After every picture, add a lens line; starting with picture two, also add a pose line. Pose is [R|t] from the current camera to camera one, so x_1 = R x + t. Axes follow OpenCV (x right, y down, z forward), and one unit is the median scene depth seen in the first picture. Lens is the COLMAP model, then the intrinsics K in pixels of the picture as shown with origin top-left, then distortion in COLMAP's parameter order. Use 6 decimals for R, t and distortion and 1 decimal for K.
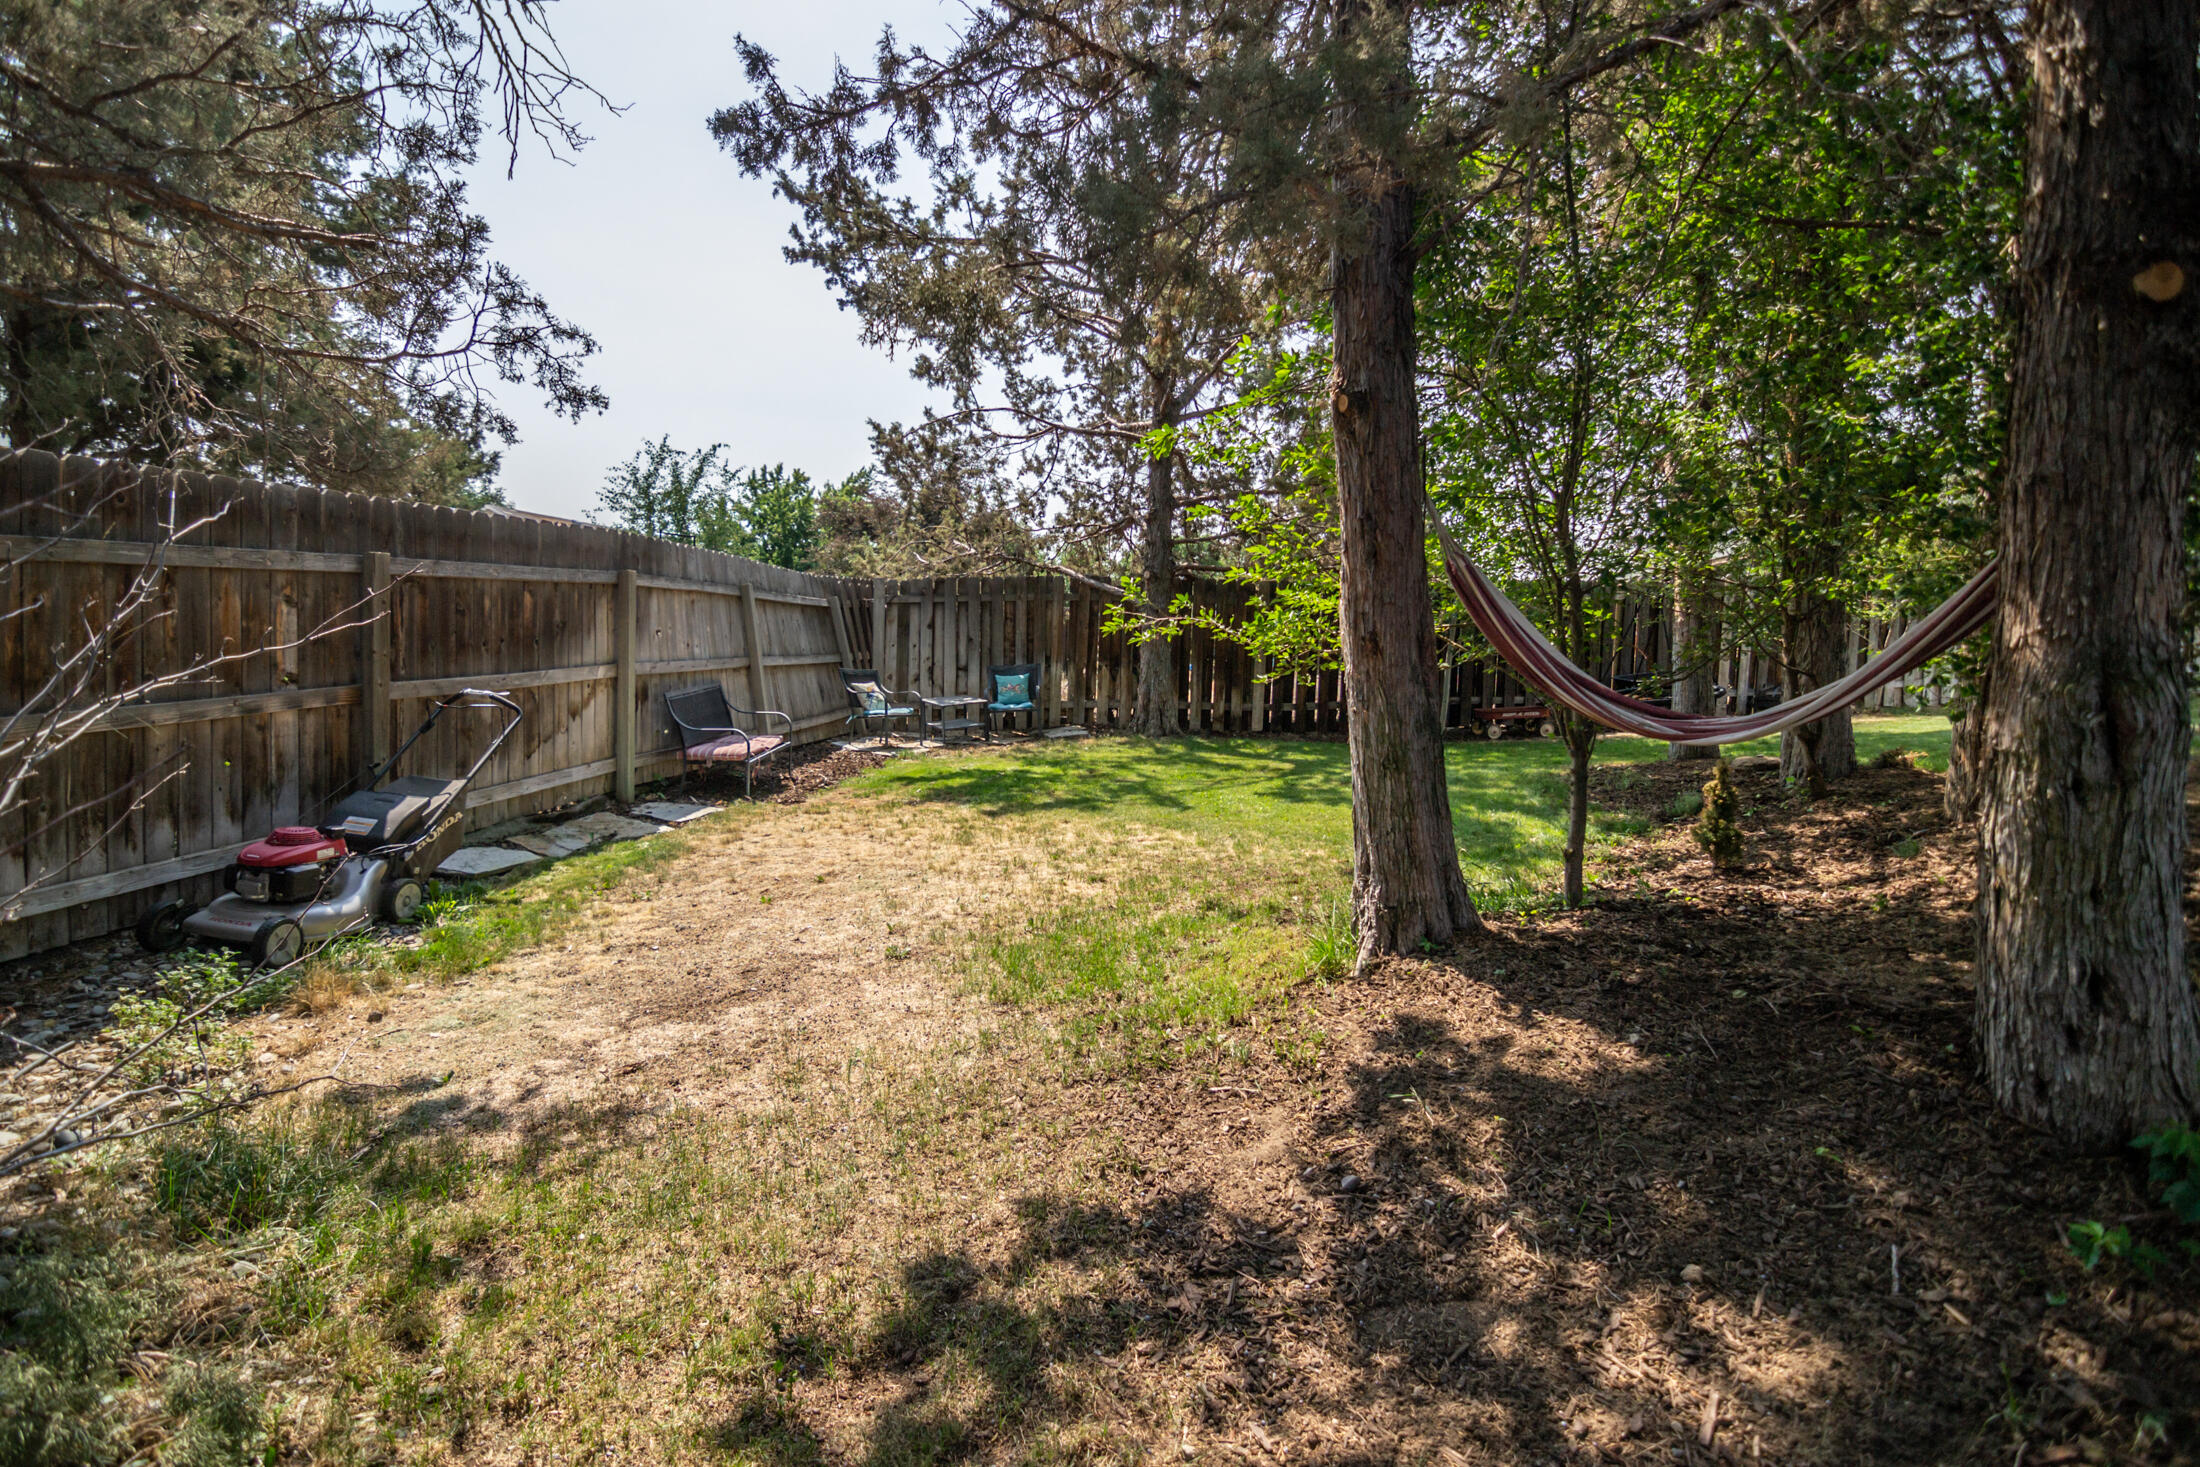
lens RADIAL K [[1120.9, 0, 1096.7], [0, 1120.9, 723.7], [0, 0, 1]] dist [0.003384, 0.000544]
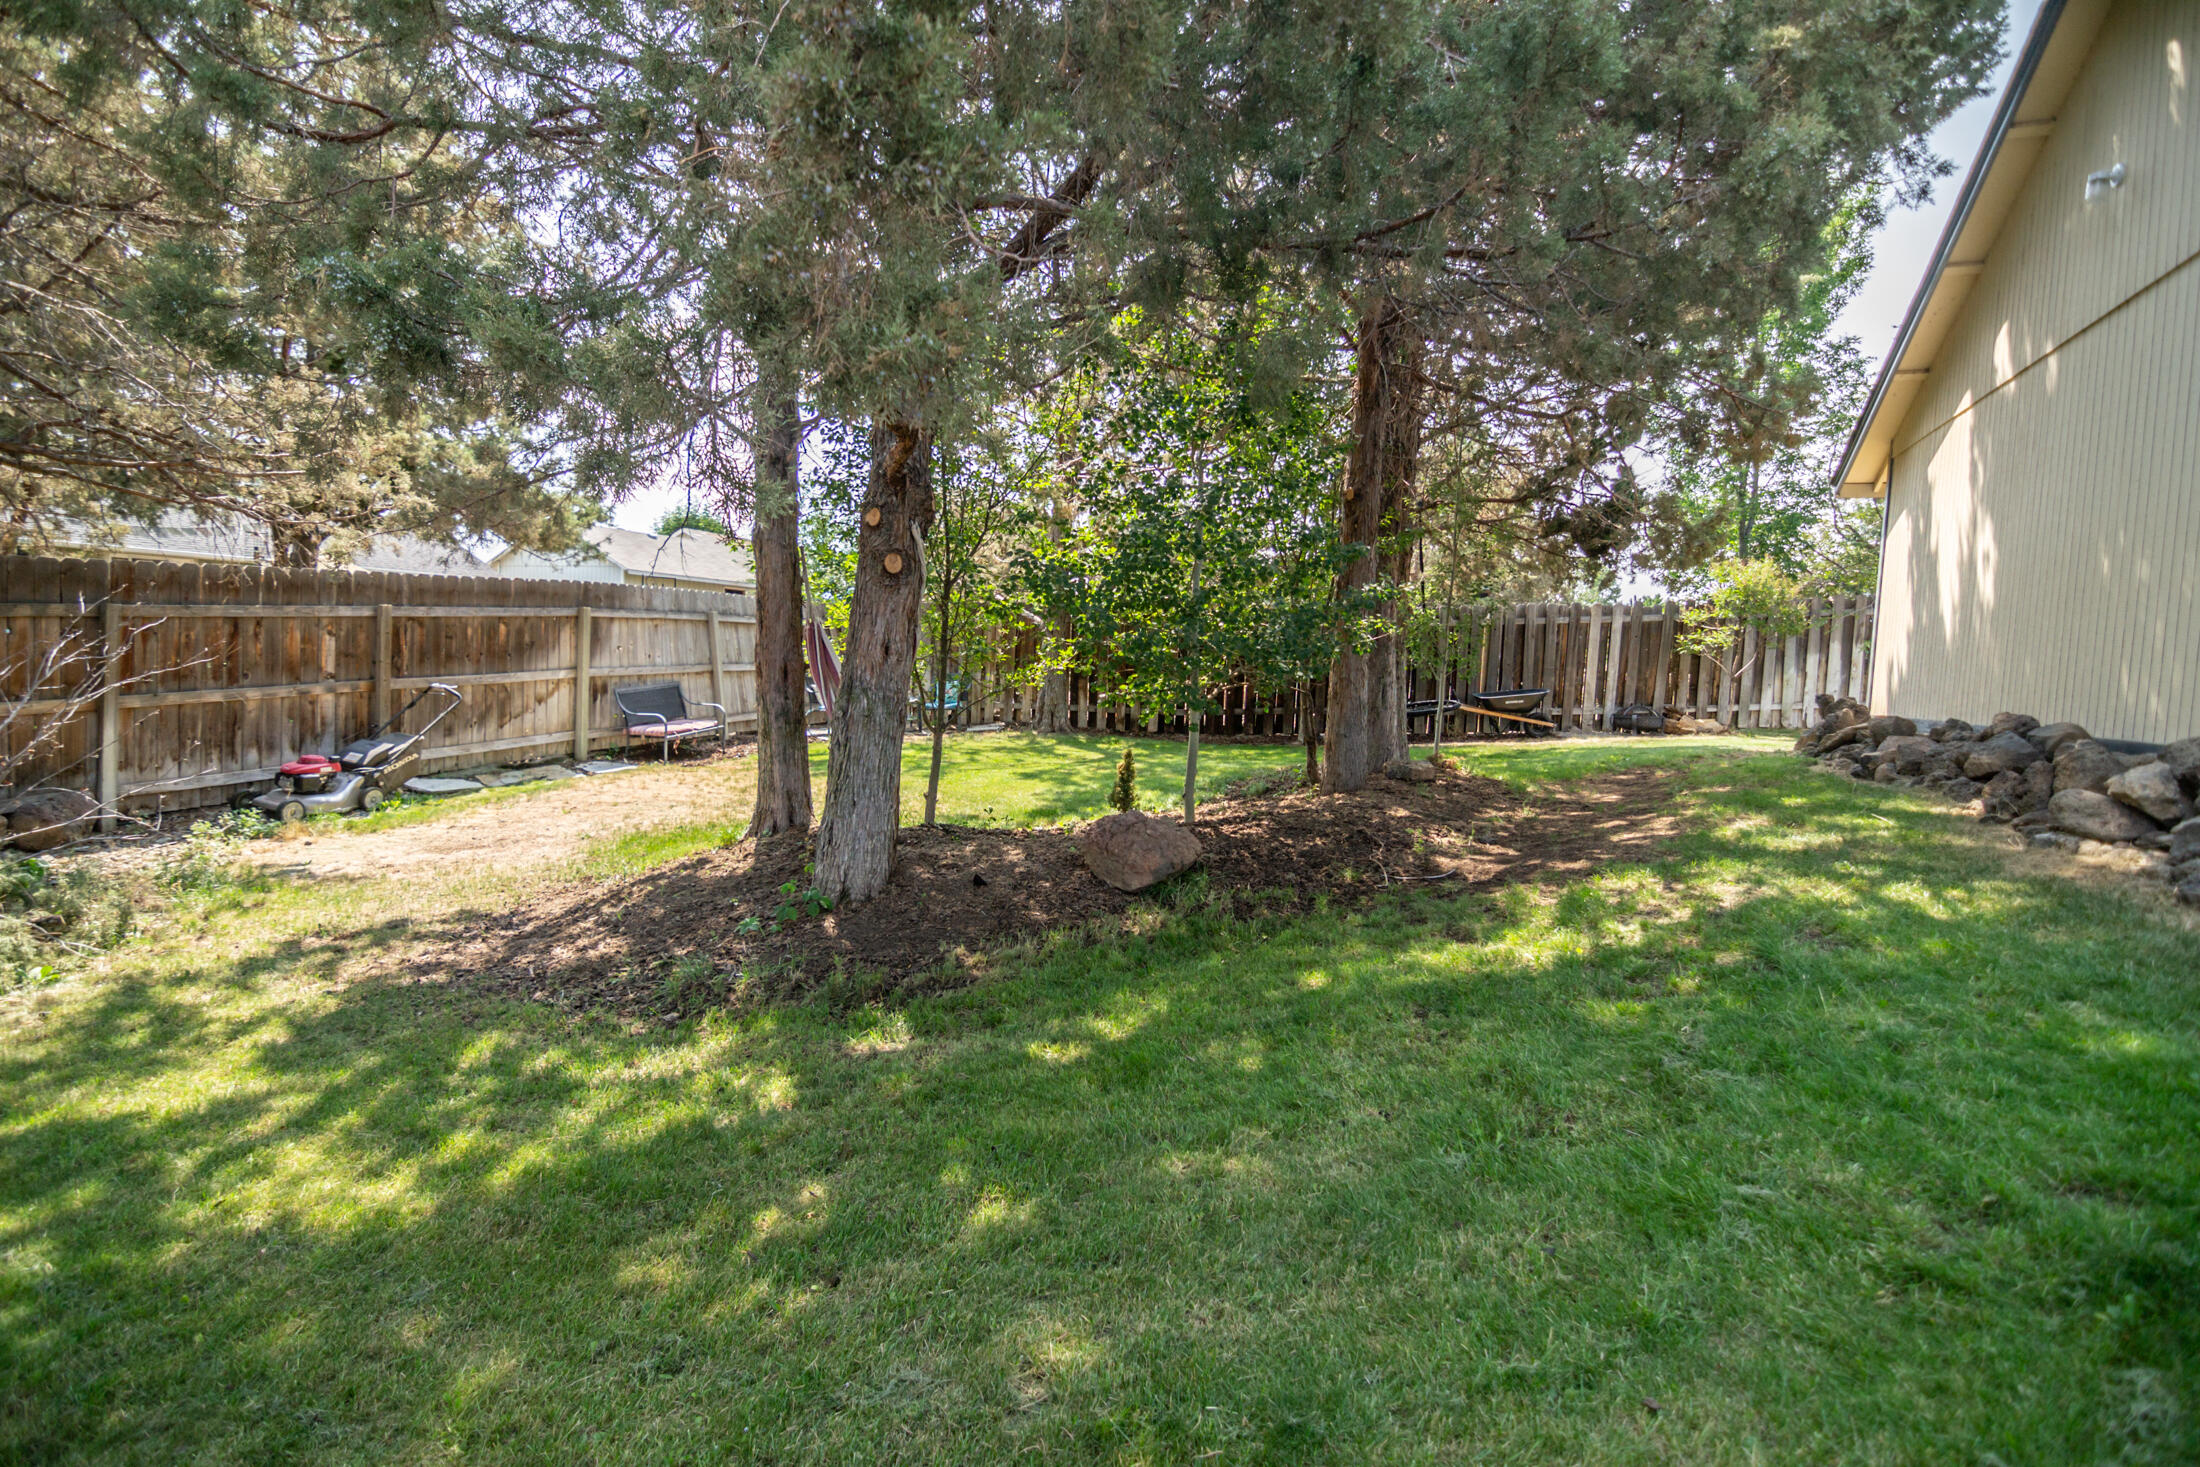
lens RADIAL K [[1136.2, 0, 1096.4], [0, 1136.2, 720.1], [0, 0, 1]] dist [0.001620, -0.000989]
pose [[0.977185, 0.028328, -0.210492, 0.757618], [-0.029661, 0.999555, -0.003175, 0.000209], [0.210309, 0.009346, 0.977590, -0.460672]]
